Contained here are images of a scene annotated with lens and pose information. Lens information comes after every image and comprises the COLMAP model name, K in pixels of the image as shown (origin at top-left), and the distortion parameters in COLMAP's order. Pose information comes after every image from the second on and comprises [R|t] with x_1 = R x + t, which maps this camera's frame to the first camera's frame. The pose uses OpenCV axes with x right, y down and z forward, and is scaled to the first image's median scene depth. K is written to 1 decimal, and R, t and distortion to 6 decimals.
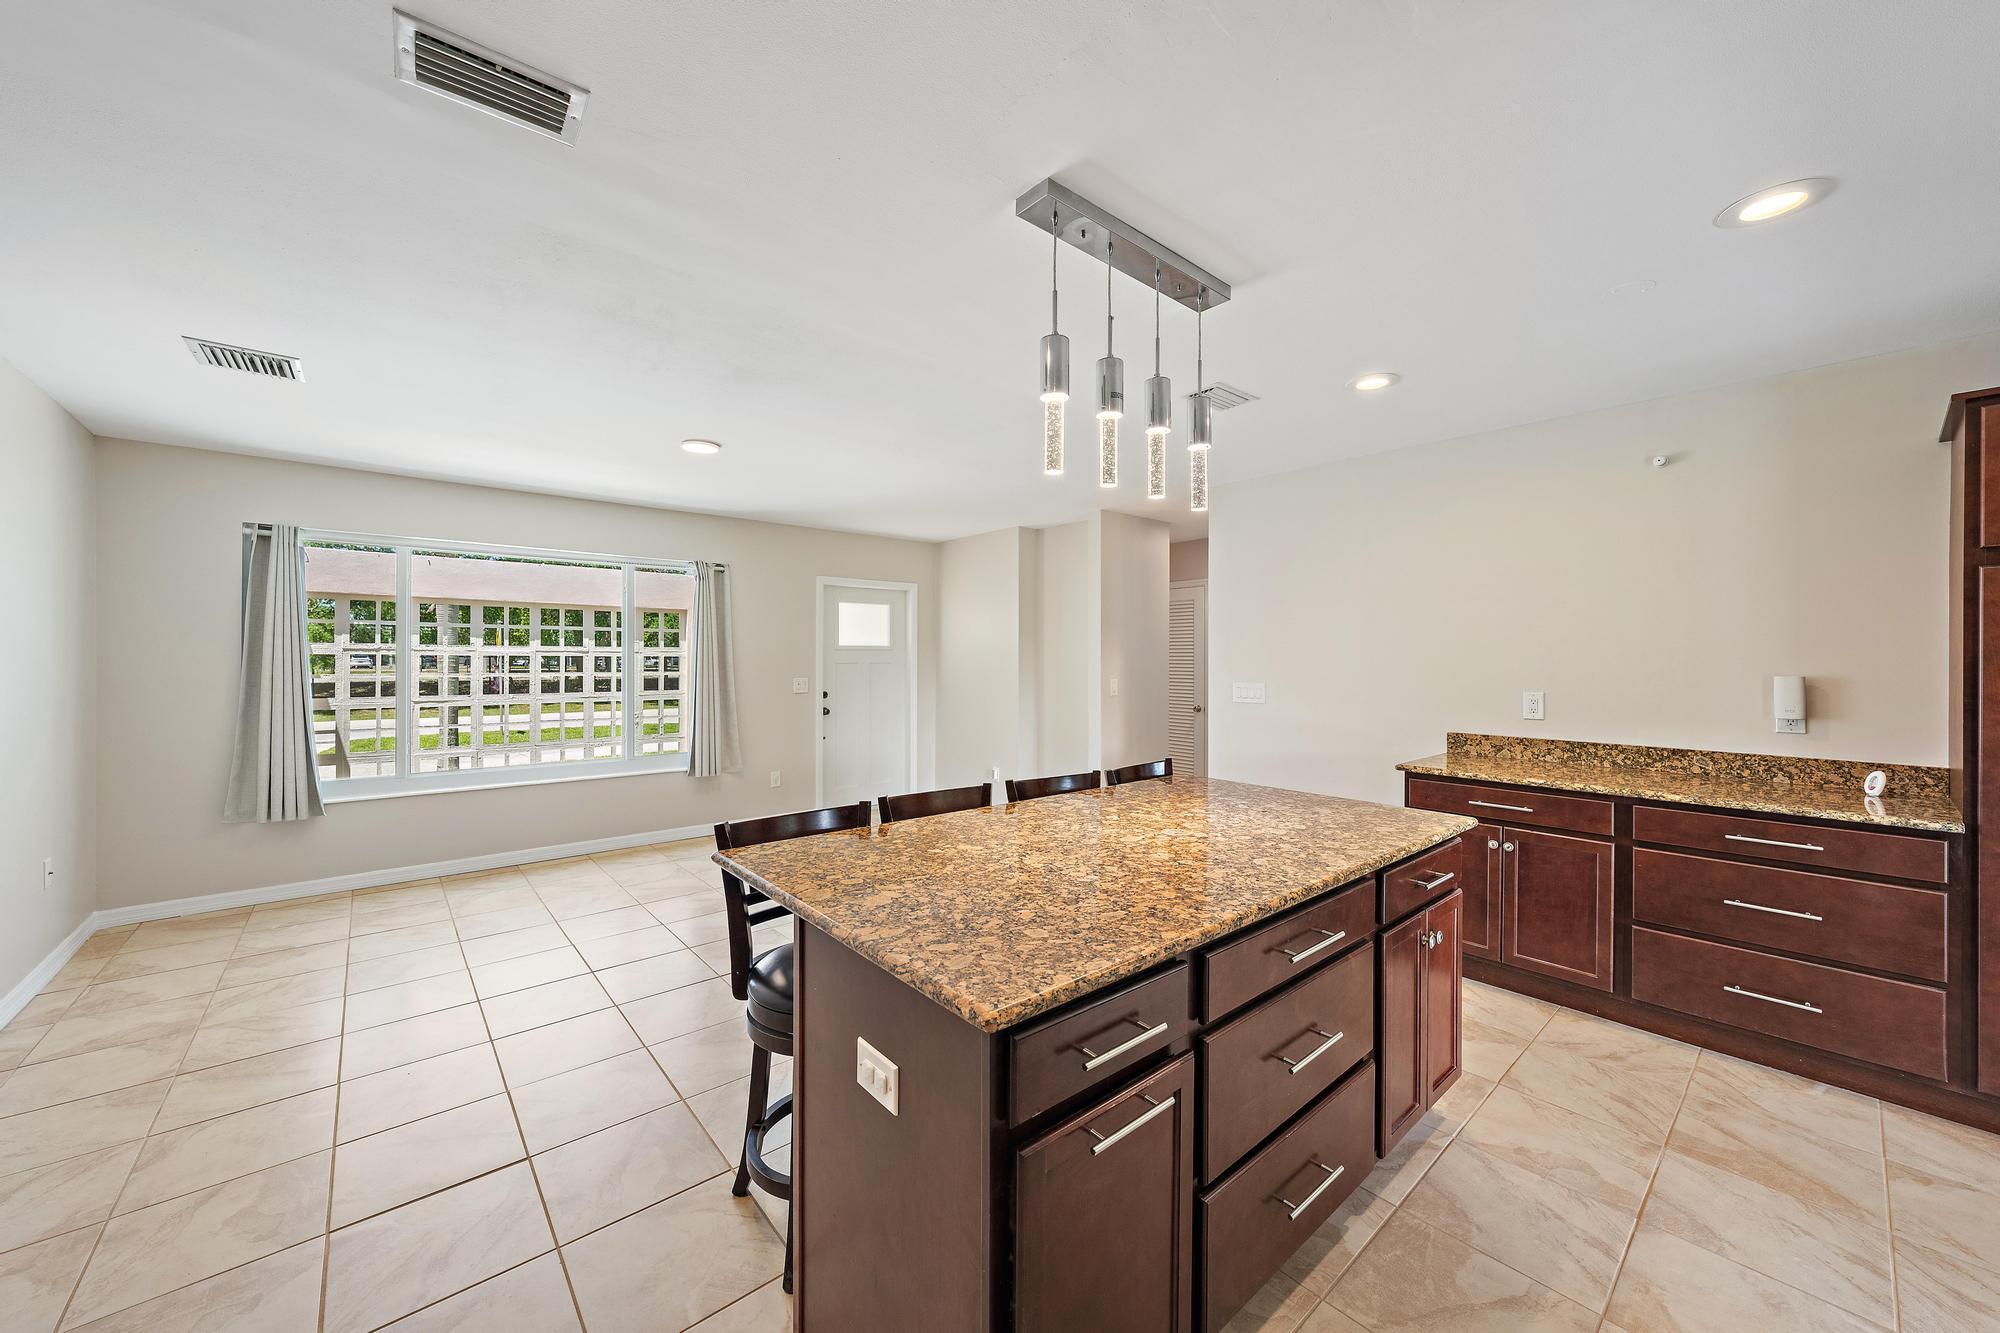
lens RADIAL K [[733.3, 0, 1008.8], [0, 733.3, 661.4], [0, 0, 1]] dist [-0.001380, 0.000322]
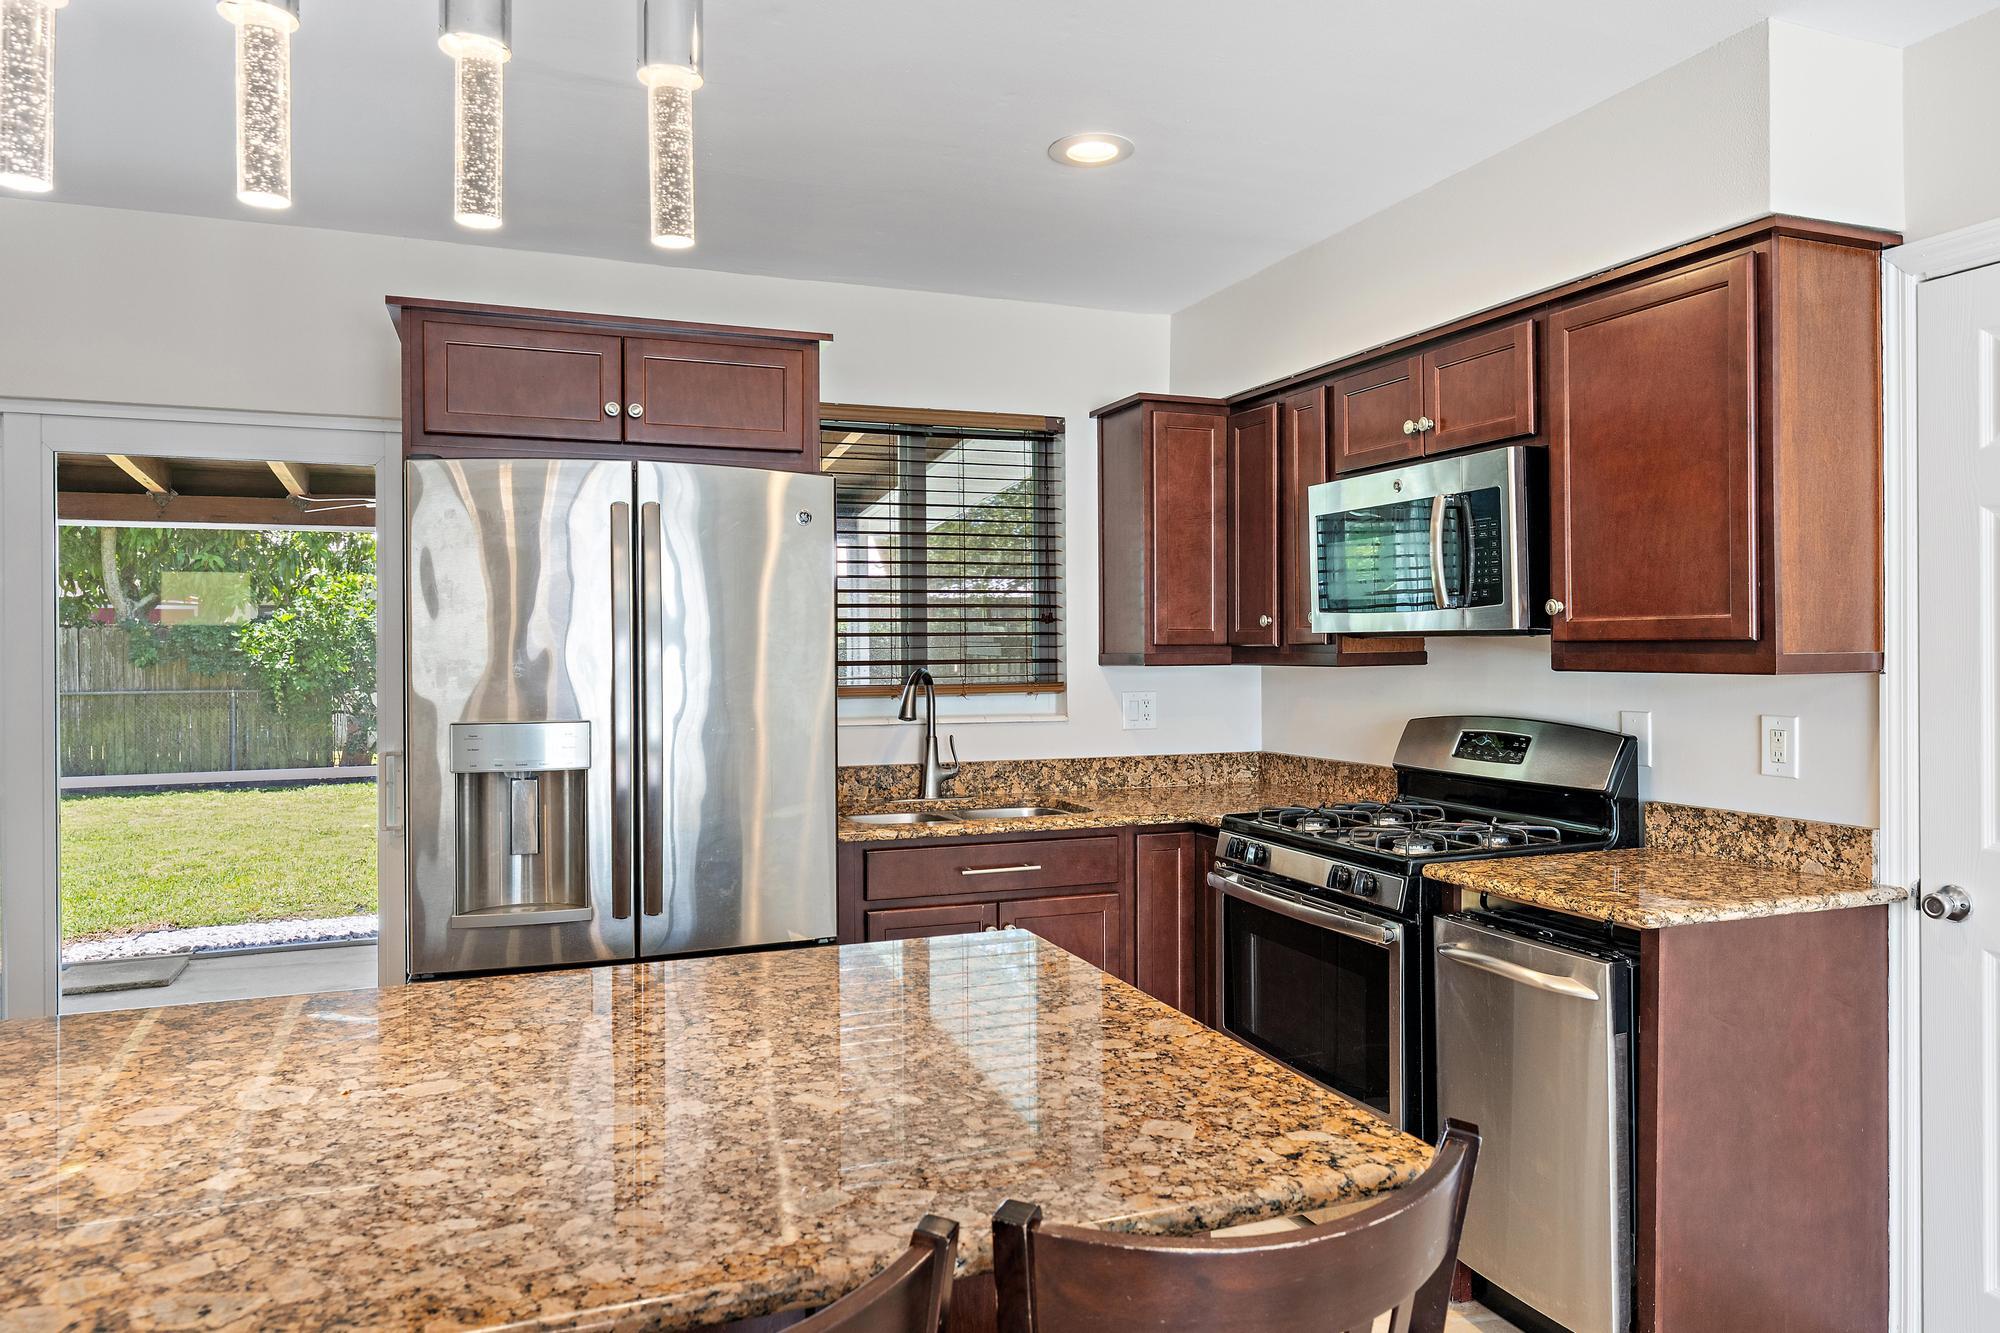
lens RADIAL K [[1308.9, 0, 1005.6], [0, 1308.9, 656.2], [0, 0, 1]] dist [0.007403, -0.003342]
pose [[-0.941032, -0.002618, 0.338307, -0.182752], [0.002697, 0.999880, 0.015238, -0.004084], [-0.338307, 0.015252, -0.940912, 0.755236]]
